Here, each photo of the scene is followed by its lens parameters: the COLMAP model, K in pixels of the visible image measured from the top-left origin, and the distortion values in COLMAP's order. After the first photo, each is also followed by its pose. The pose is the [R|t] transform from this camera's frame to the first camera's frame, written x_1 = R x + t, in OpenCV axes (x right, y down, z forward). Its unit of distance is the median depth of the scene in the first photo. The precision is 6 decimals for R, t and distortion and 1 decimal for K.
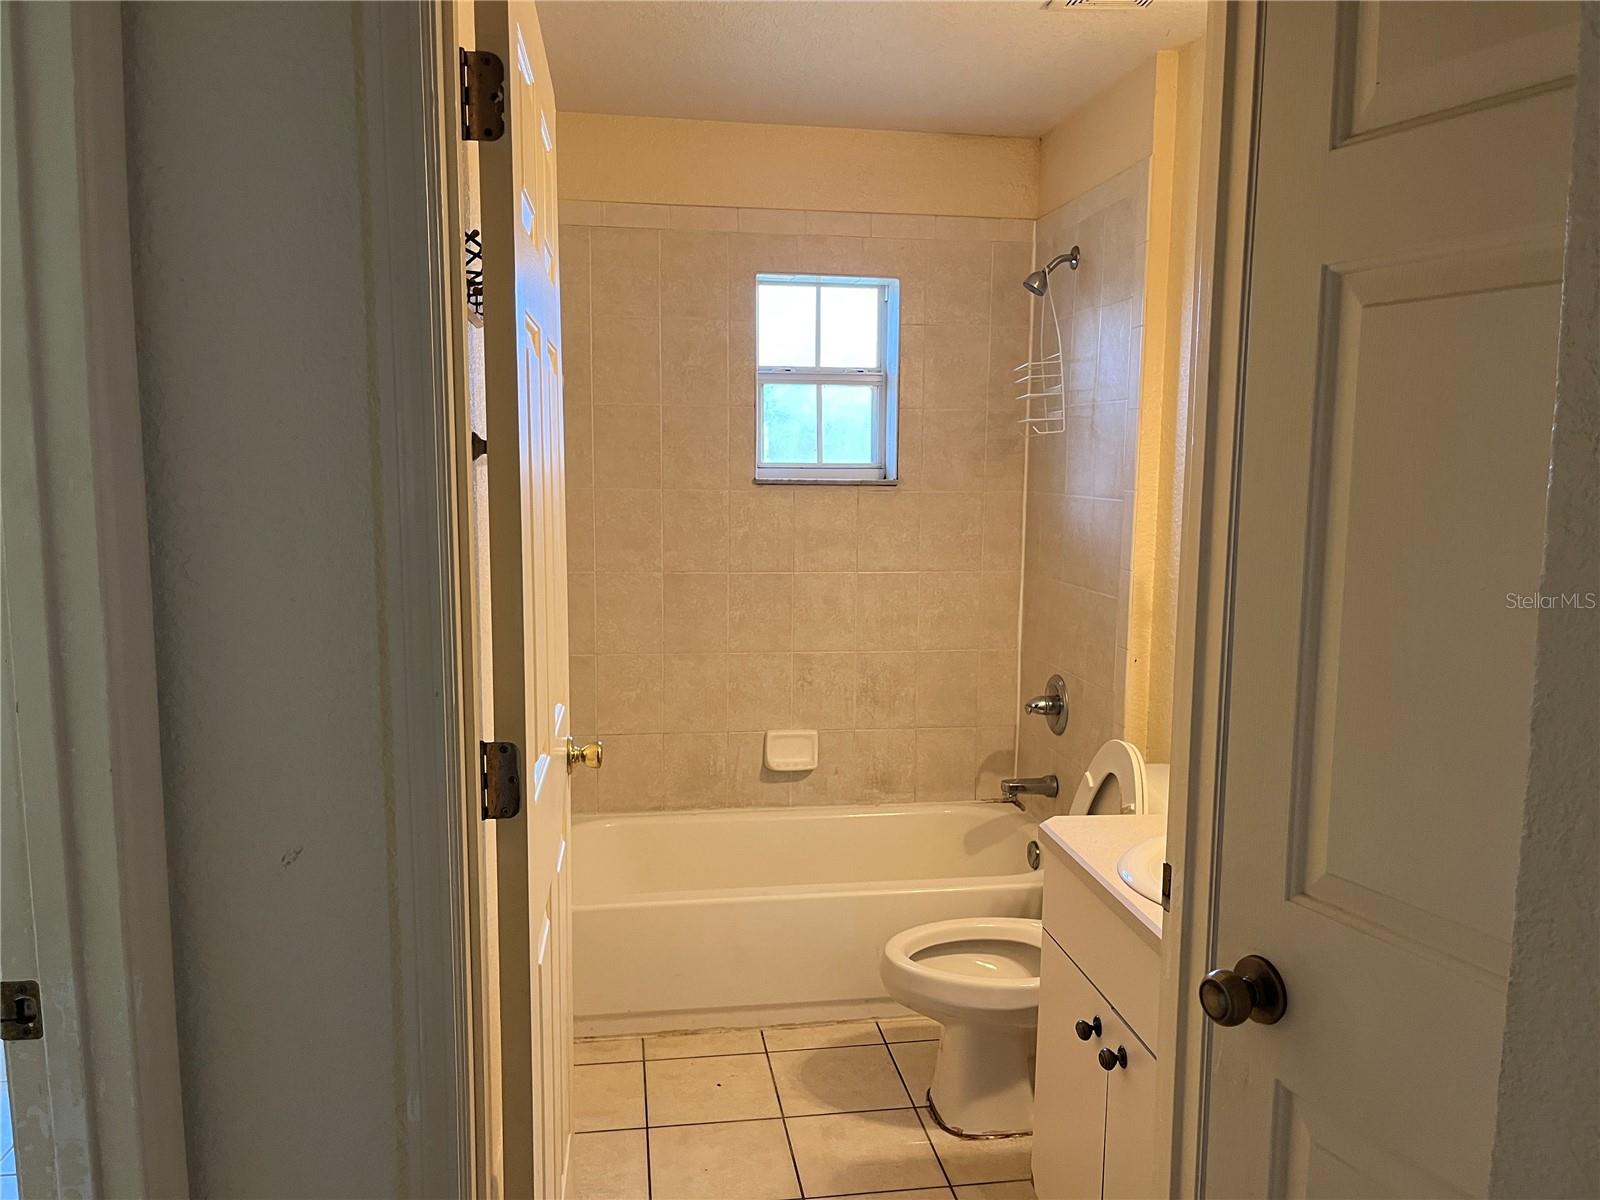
lens RADIAL K [[1214.7, 0, 792.6], [0, 1214.7, 603.1], [0, 0, 1]] dist [0.047479, -0.067239]
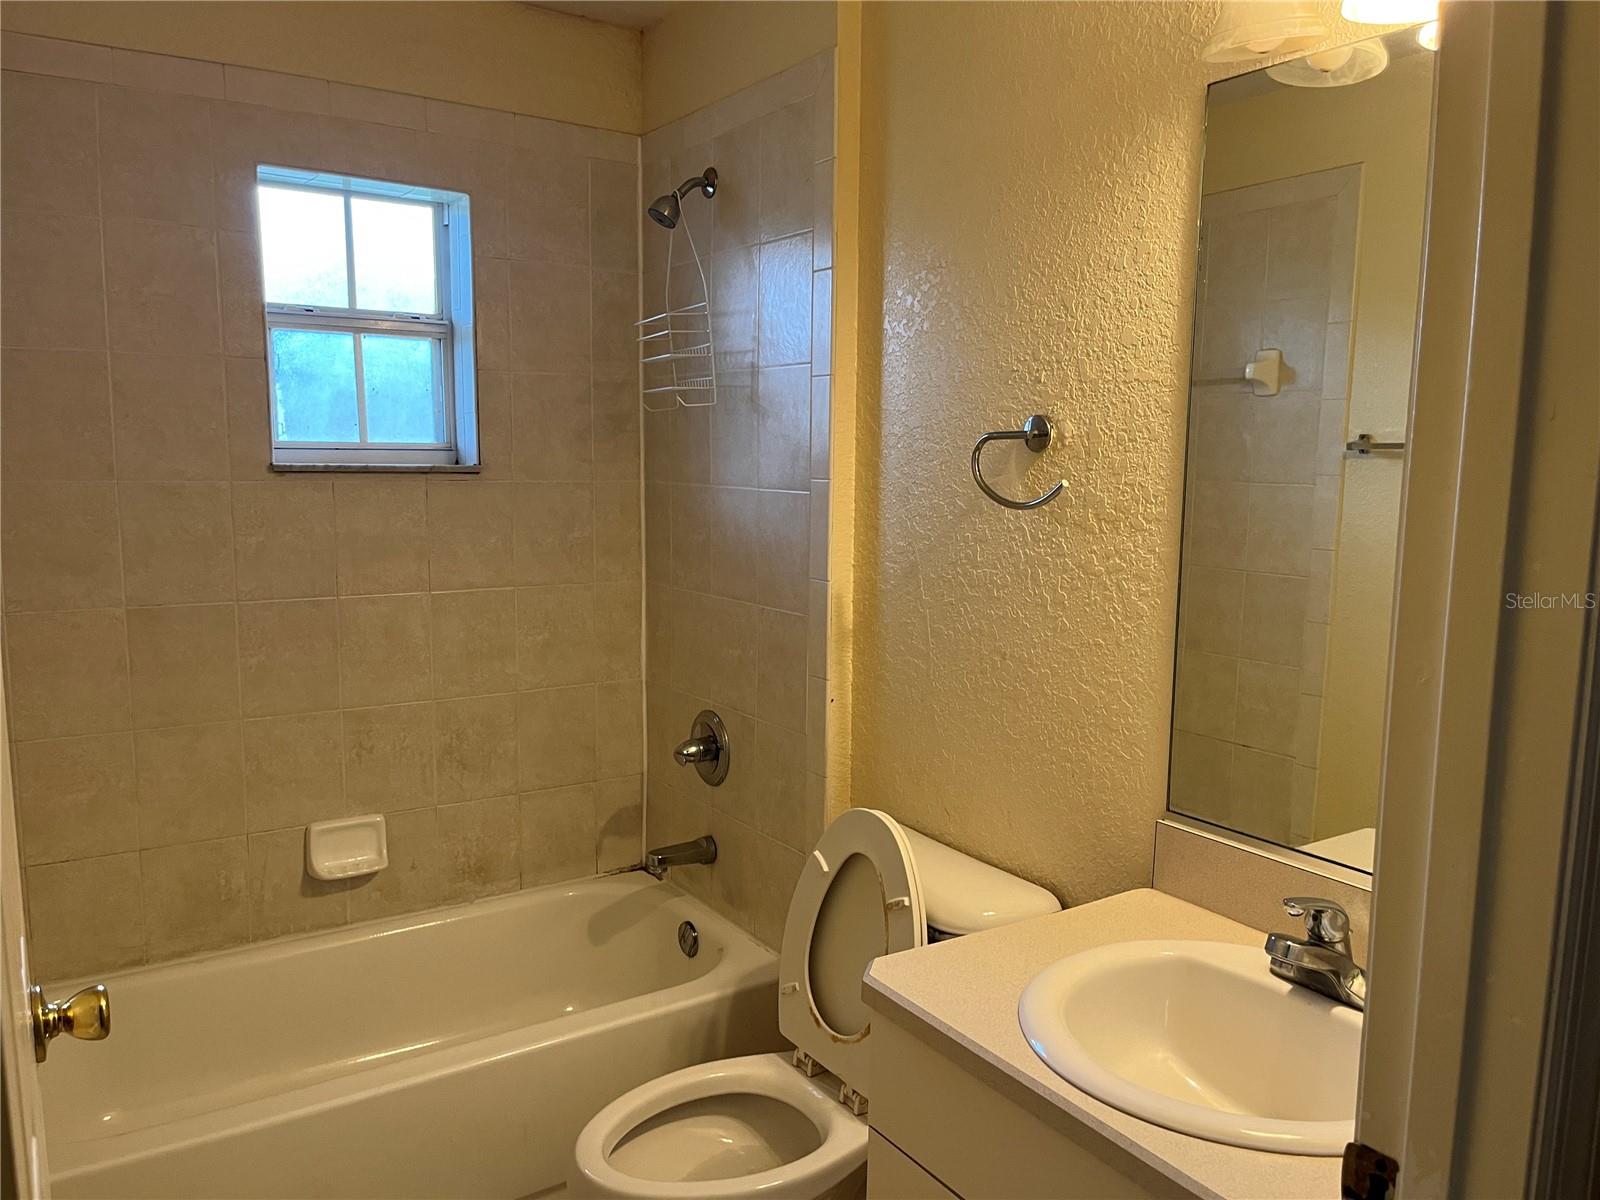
lens RADIAL K [[1214.7, 0, 810.7], [0, 1214.7, 606.1], [0, 0, 1]] dist [0.047479, -0.067239]
pose [[0.898025, -0.053707, 0.436655, -0.062327], [0.047930, 0.998556, 0.024245, -0.024014], [-0.437327, -0.000844, 0.899302, 0.239104]]
